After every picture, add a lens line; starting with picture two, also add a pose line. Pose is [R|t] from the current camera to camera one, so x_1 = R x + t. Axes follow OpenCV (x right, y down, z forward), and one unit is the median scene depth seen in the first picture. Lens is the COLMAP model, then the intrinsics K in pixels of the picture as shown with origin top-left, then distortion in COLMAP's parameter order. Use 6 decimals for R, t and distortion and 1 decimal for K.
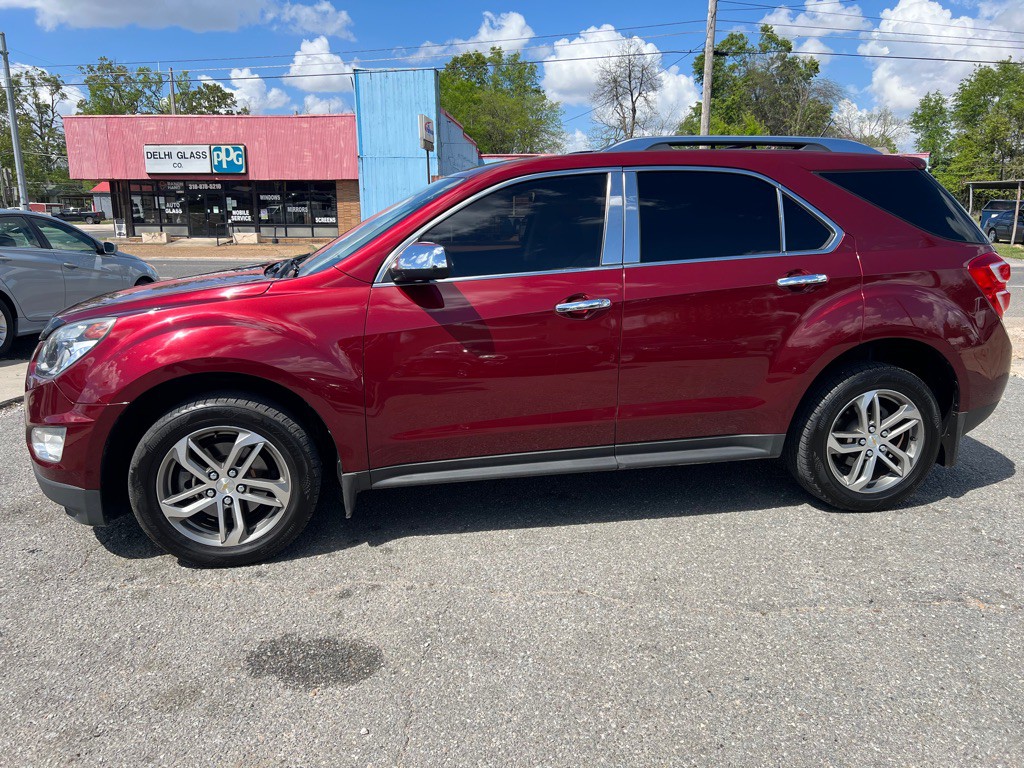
lens RADIAL K [[775.4, 0, 508.7], [0, 775.4, 381.9], [0, 0, 1]] dist [0.052103, -0.057261]
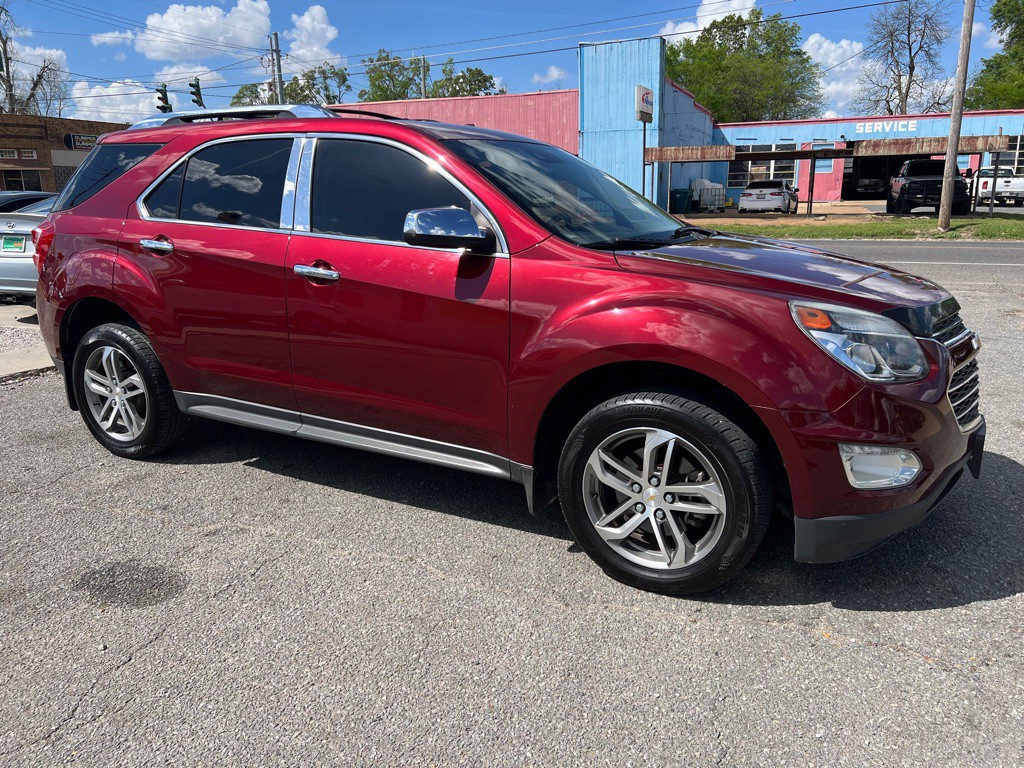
lens RADIAL K [[775.4, 0, 508.7], [0, 775.4, 381.9], [0, 0, 1]] dist [0.052103, -0.057261]
pose [[0.951216, 0.061419, -0.302351, 0.043379], [-0.052362, 0.997906, 0.037977, -0.000185], [0.304050, -0.020293, 0.952440, 0.007747]]
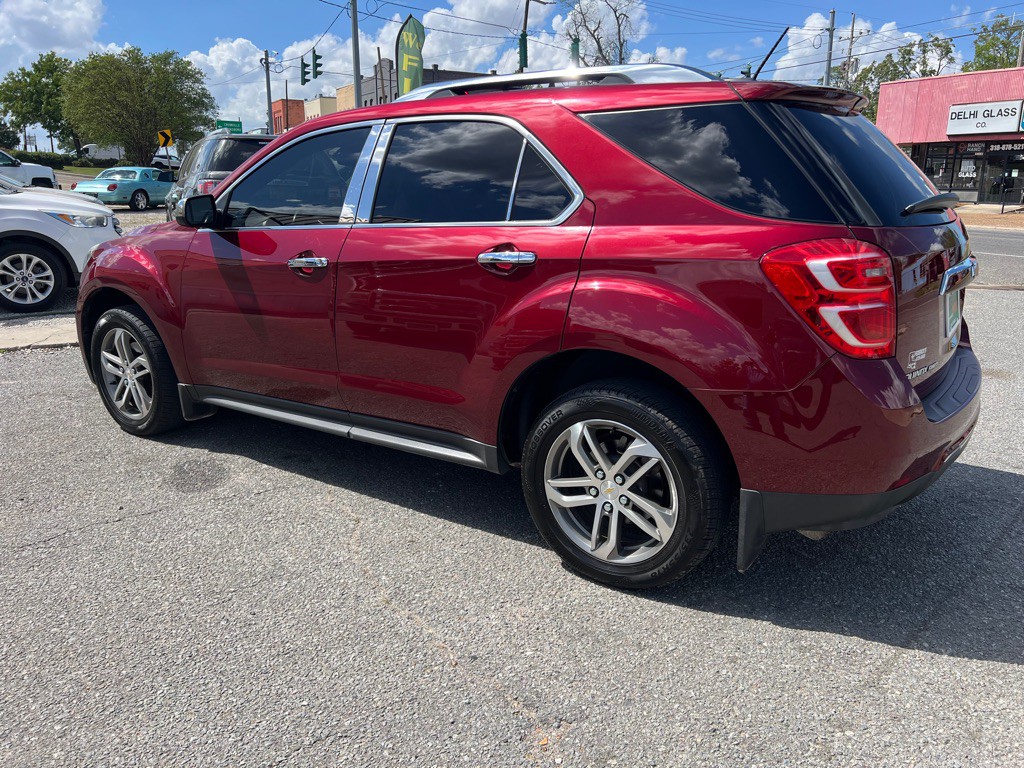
lens RADIAL K [[769.4, 0, 513.4], [0, 769.4, 373.9], [0, 0, 1]] dist [0.057120, -0.064901]
pose [[0.540534, 0.208981, -0.814954, 0.090532], [-0.181115, 0.974851, 0.129856, -0.009298], [0.821597, 0.077409, 0.564789, 0.048102]]
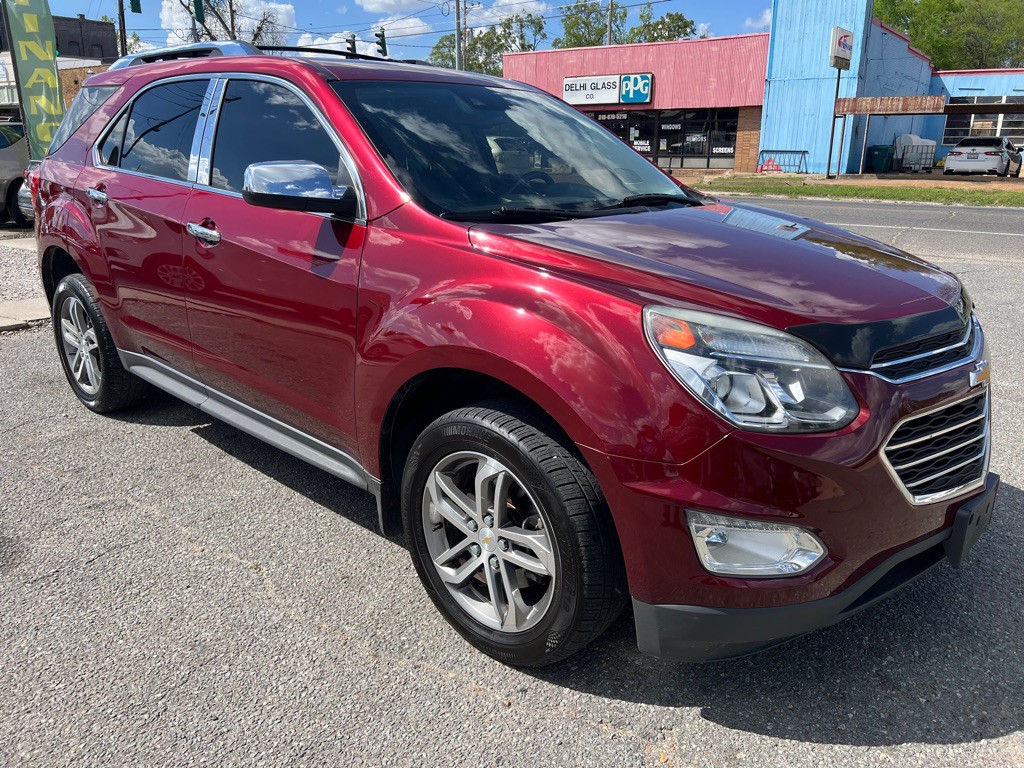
lens RADIAL K [[775.4, 0, 508.7], [0, 775.4, 381.9], [0, 0, 1]] dist [0.052103, -0.057261]
pose [[0.852372, 0.156646, -0.498924, 0.064389], [-0.115158, 0.986886, 0.113111, -0.005942], [0.510099, -0.038957, 0.859233, 0.034211]]
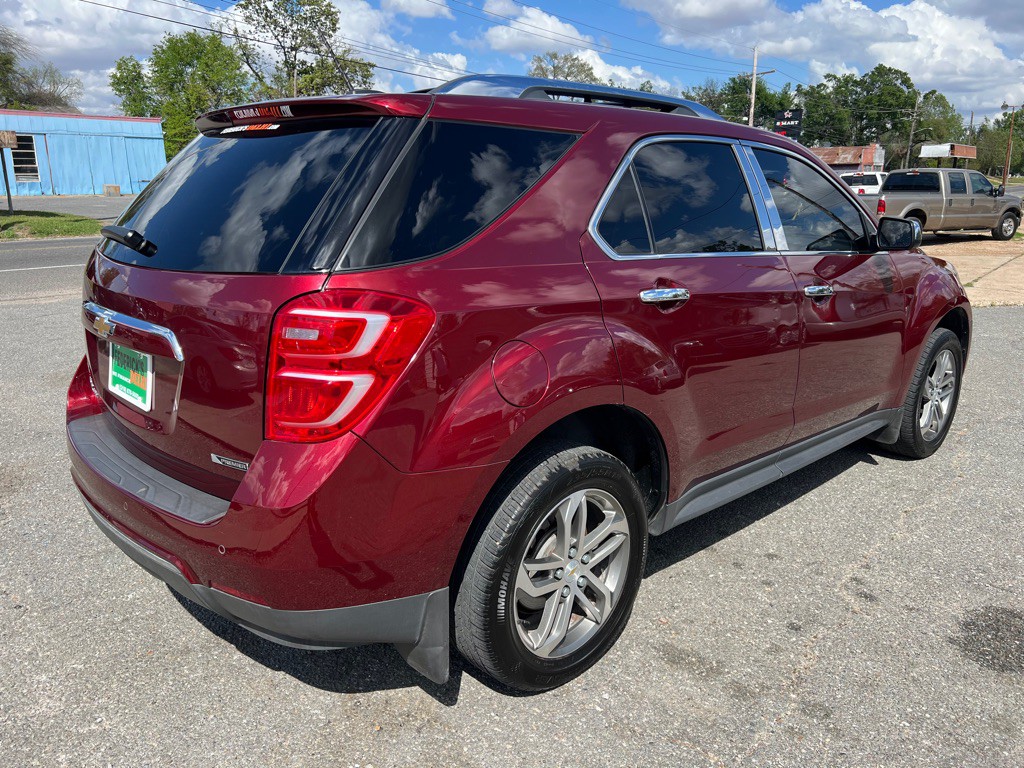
lens RADIAL K [[769.3, 0, 523.2], [0, 769.3, 381.5], [0, 0, 1]] dist [0.052624, -0.056034]
pose [[0.563815, -0.208341, 0.799191, -0.100234], [0.171911, 0.976070, 0.133171, -0.016153], [-0.807811, 0.062306, 0.586139, 0.066117]]
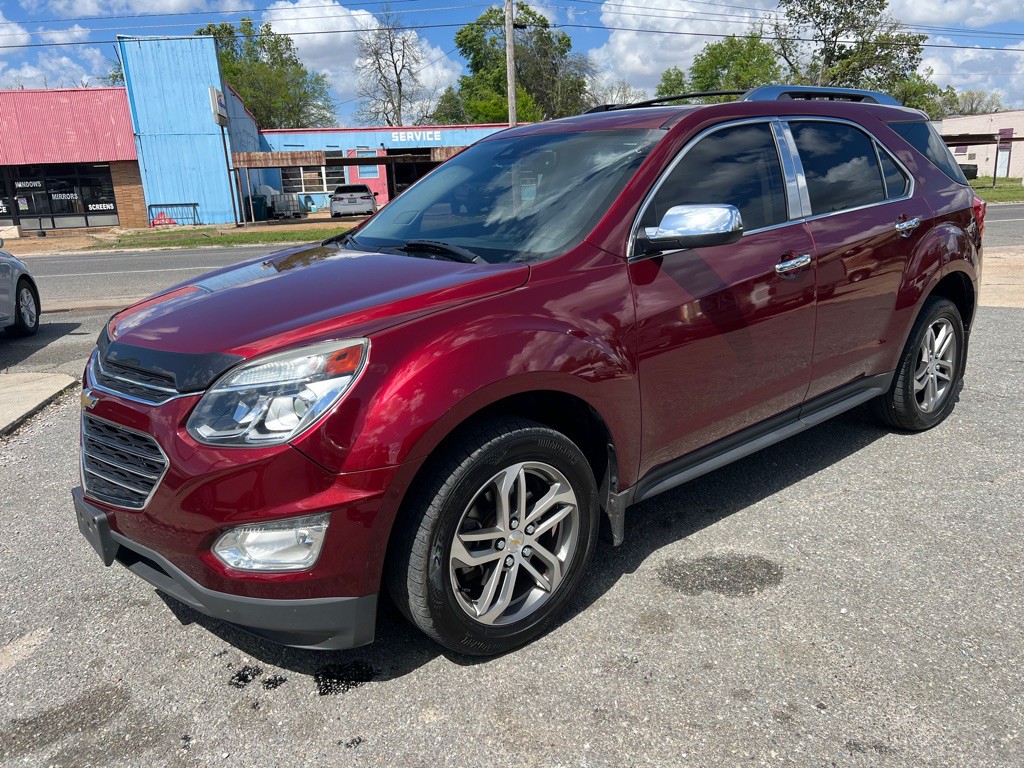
lens RADIAL K [[774.0, 0, 512.4], [0, 774.0, 384.4], [0, 0, 1]] dist [0.049613, -0.051798]
pose [[0.953659, -0.113737, 0.278566, -0.059789], [0.104322, 0.993363, 0.048441, 0.000408], [-0.282227, -0.017135, 0.959195, 0.002250]]
